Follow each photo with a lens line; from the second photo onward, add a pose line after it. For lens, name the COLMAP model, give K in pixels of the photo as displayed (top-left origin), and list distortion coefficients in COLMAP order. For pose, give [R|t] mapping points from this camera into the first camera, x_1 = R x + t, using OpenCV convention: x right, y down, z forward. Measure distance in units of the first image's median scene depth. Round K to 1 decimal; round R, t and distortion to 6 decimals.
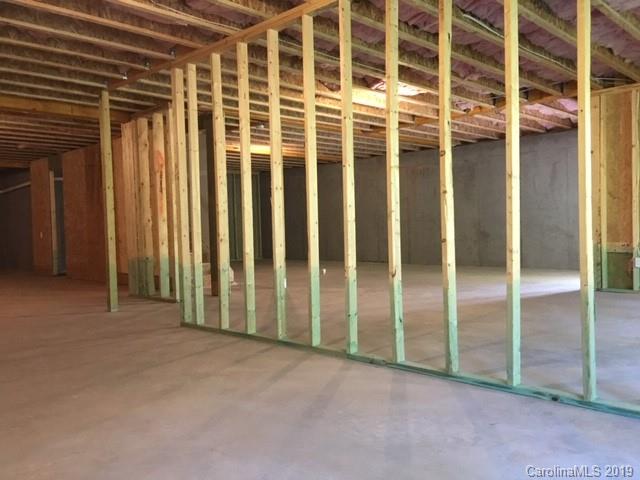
lens RADIAL K [[548.4, 0, 321.1], [0, 548.4, 239.8], [0, 0, 1]] dist [0.060167, -0.071657]
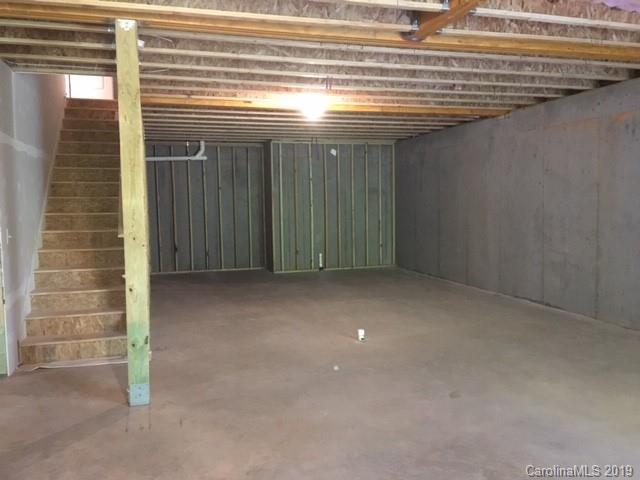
lens RADIAL K [[548.4, 0, 318.7], [0, 548.4, 240.7], [0, 0, 1]] dist [0.060167, -0.071657]
pose [[0.871759, 0.048824, -0.487497, 0.198335], [-0.023432, 0.998038, 0.058053, -0.052772], [0.489375, -0.039185, 0.871193, 0.503112]]
